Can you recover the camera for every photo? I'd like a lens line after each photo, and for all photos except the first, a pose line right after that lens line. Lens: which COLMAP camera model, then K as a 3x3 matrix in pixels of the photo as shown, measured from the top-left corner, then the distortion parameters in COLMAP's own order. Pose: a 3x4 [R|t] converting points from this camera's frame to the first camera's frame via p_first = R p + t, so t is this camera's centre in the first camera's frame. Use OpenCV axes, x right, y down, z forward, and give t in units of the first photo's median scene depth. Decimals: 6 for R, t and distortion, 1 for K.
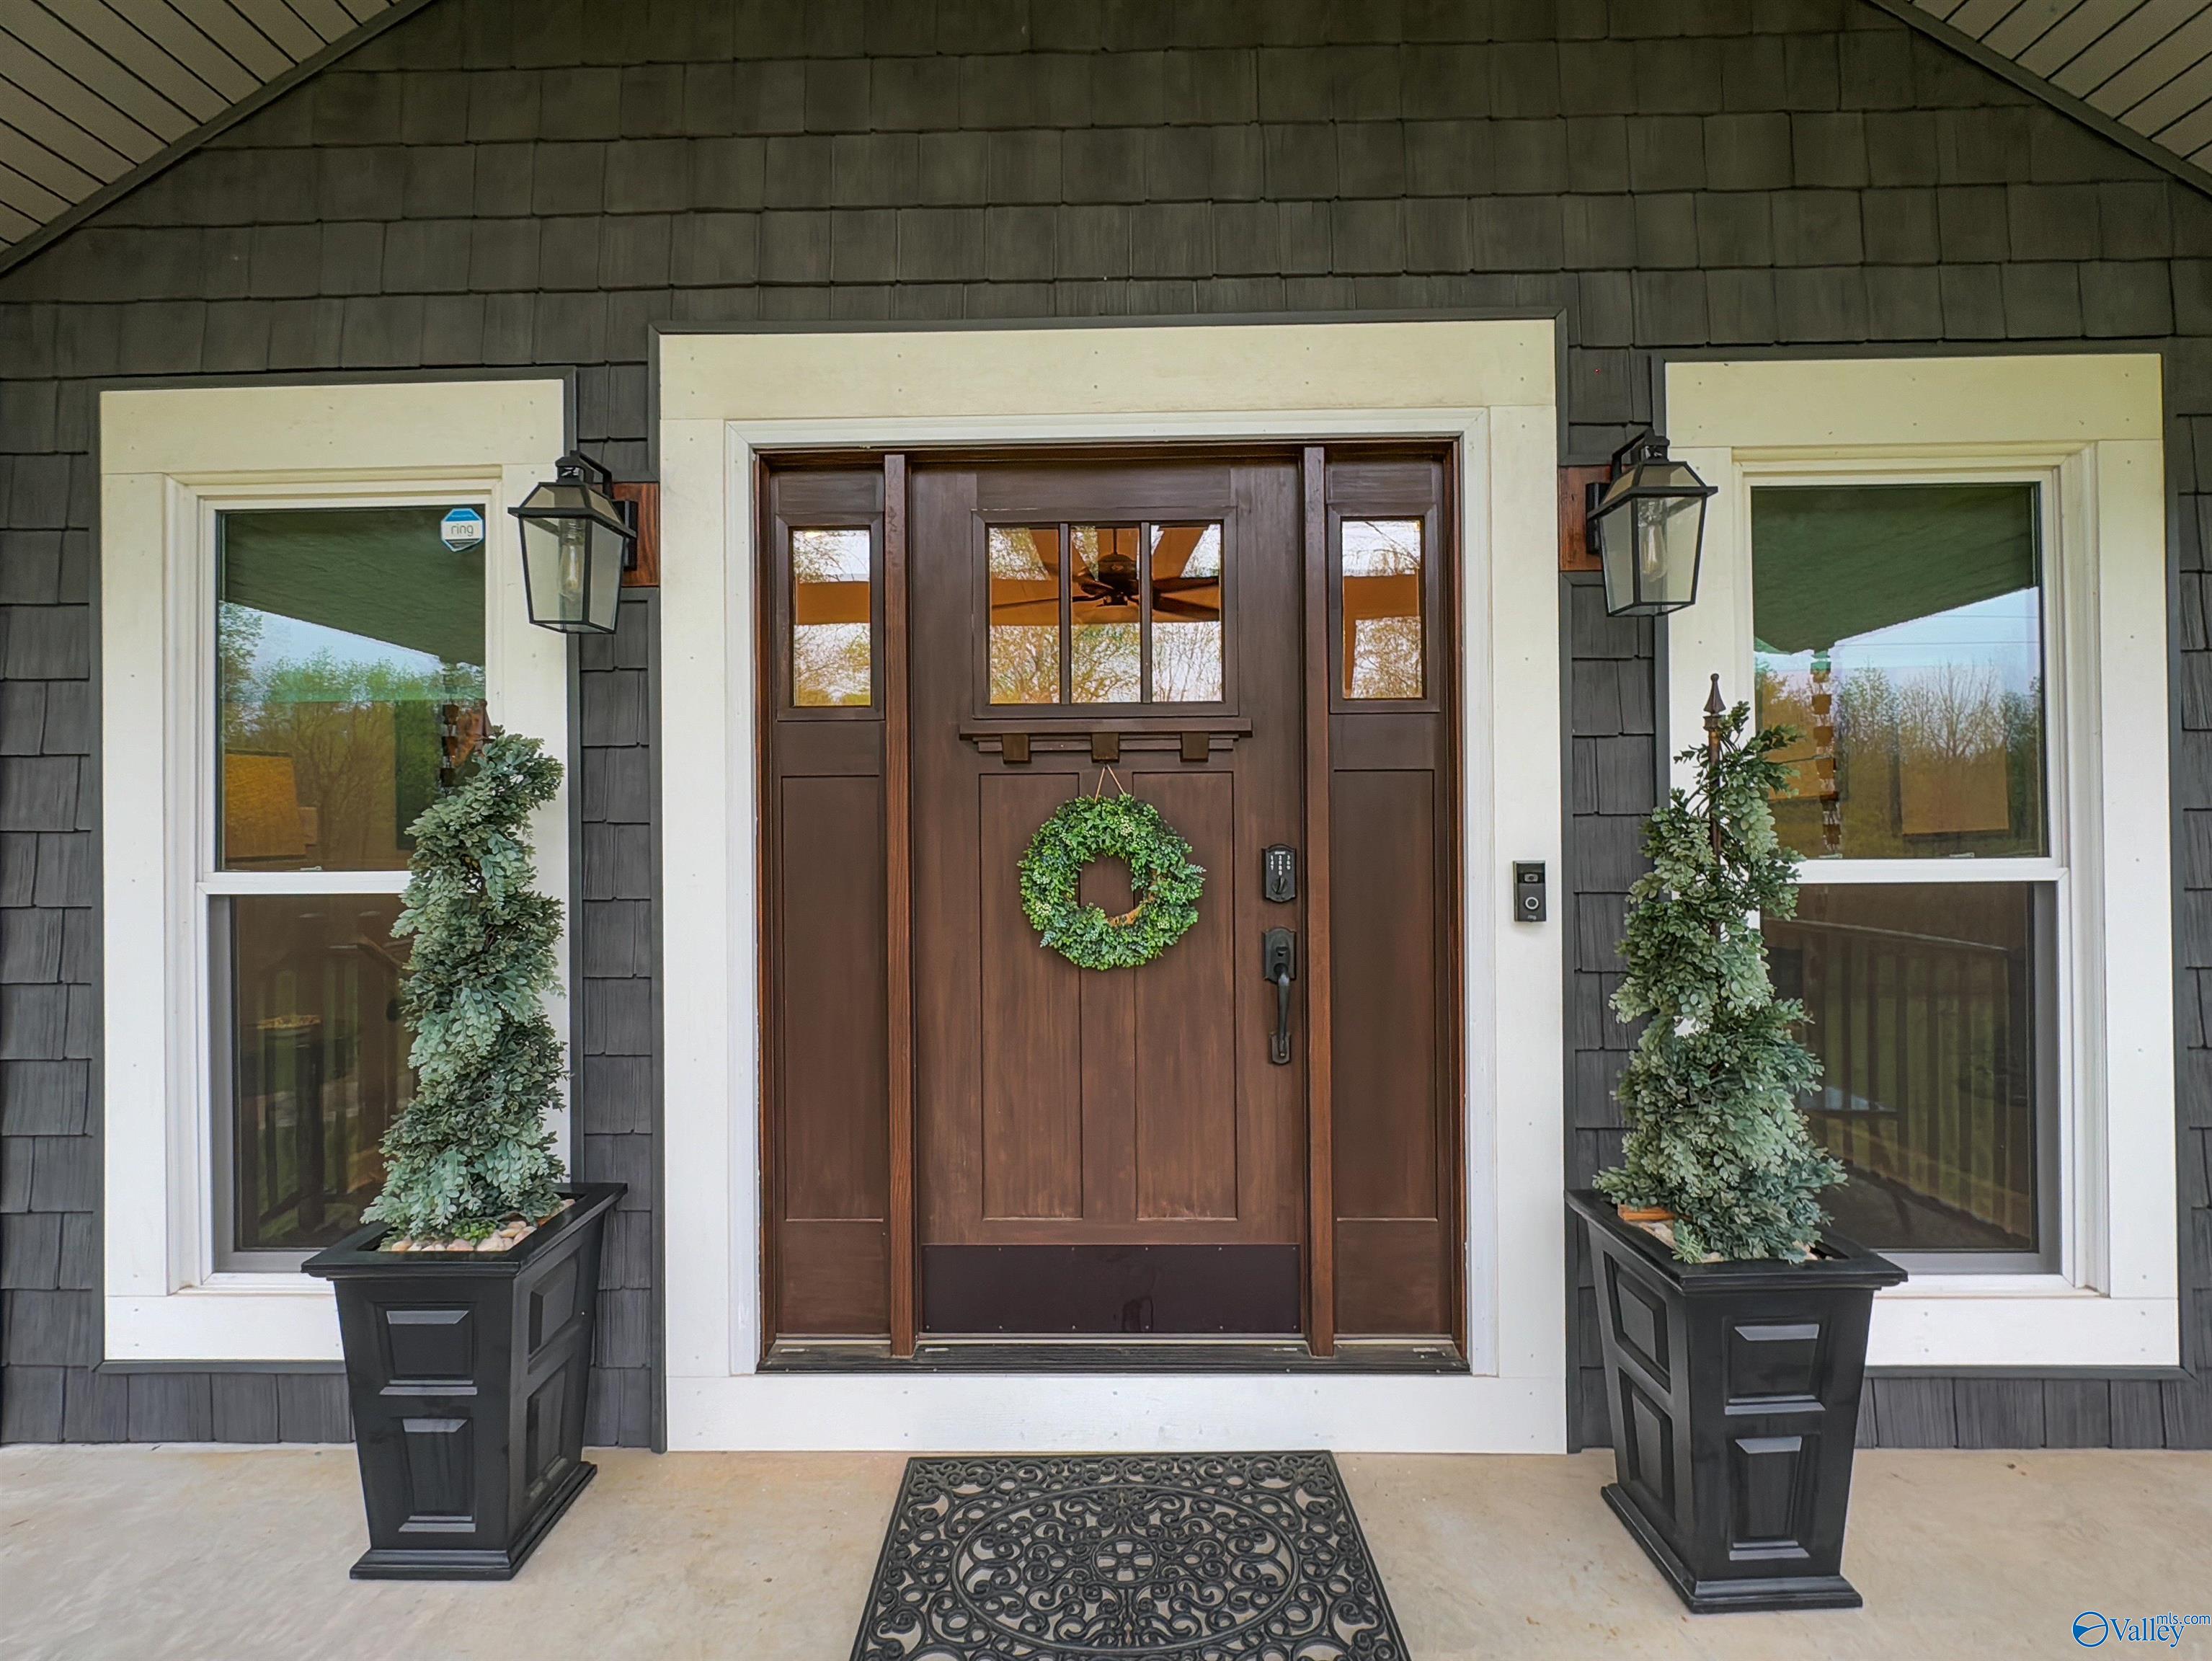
lens RADIAL K [[973.3, 0, 1101.6], [0, 973.3, 830.3], [0, 0, 1]] dist [-0.001684, 0.000268]
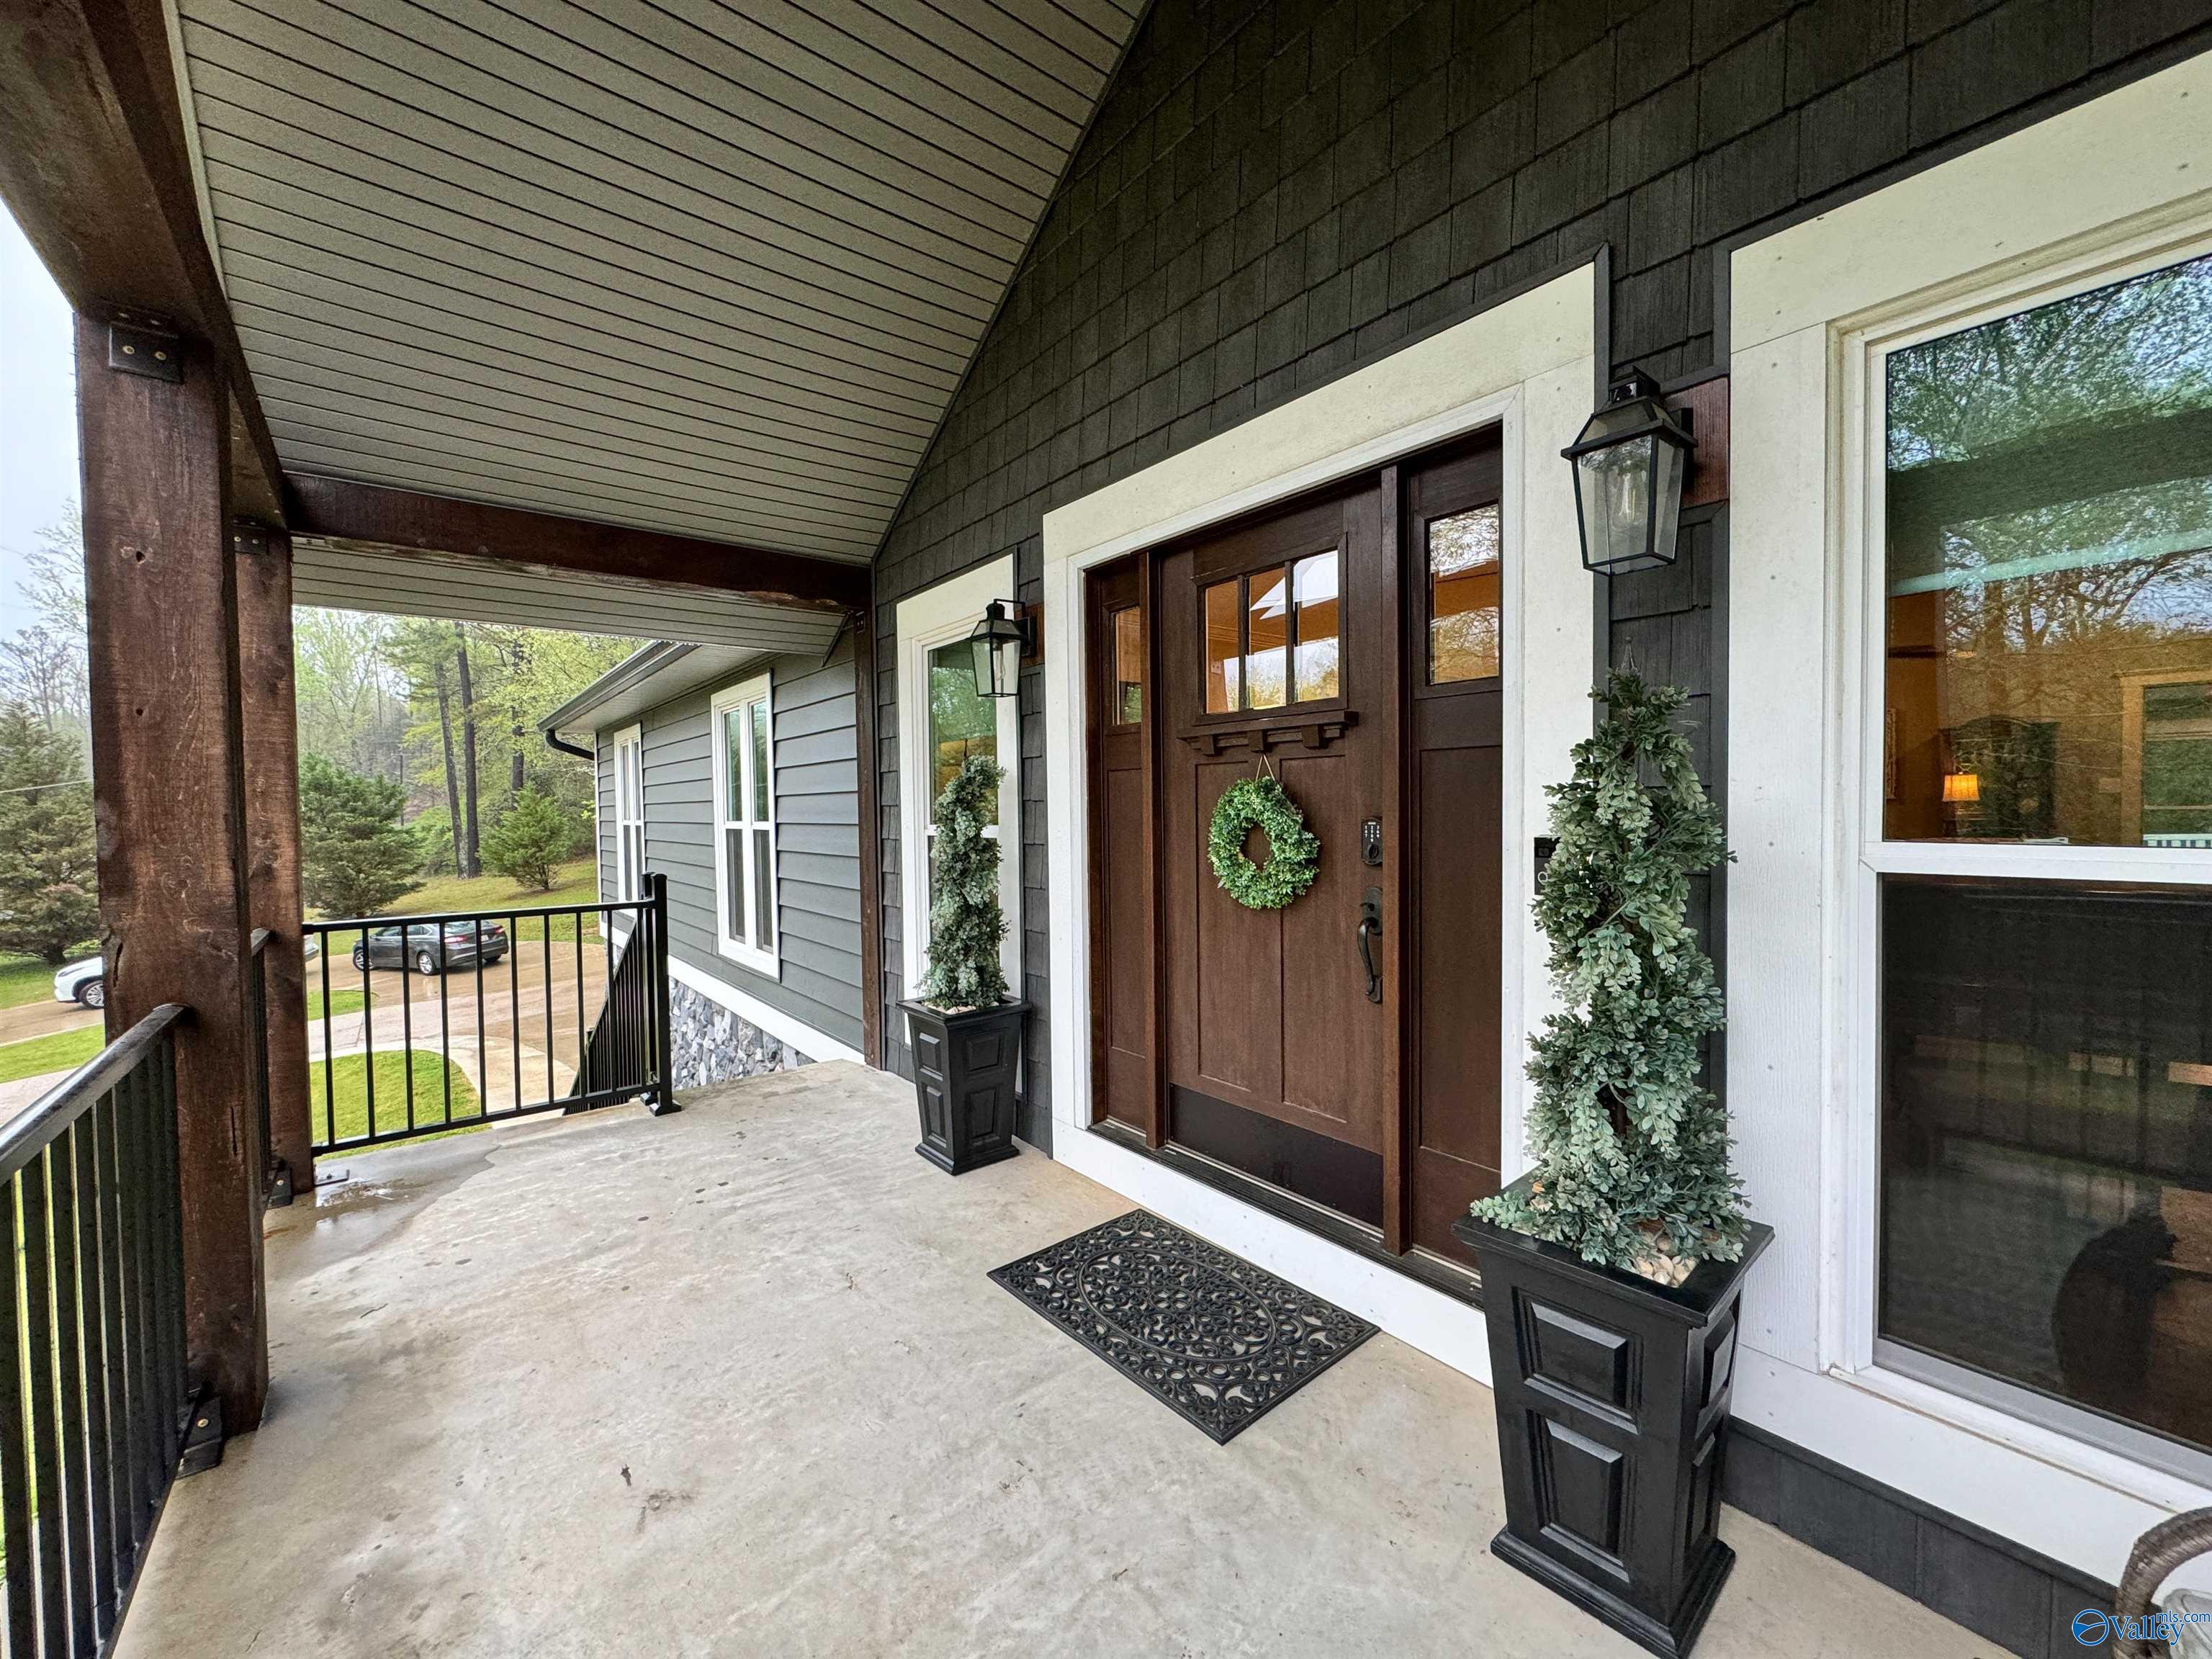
lens RADIAL K [[882.0, 0, 1105.7], [0, 882.0, 826.8], [0, 0, 1]] dist [-0.001719, 0.000714]
pose [[0.642432, 0.018000, -0.766131, 0.813728], [0.012543, 0.999343, 0.033997, -0.013058], [0.766240, -0.031451, 0.641784, 0.071322]]
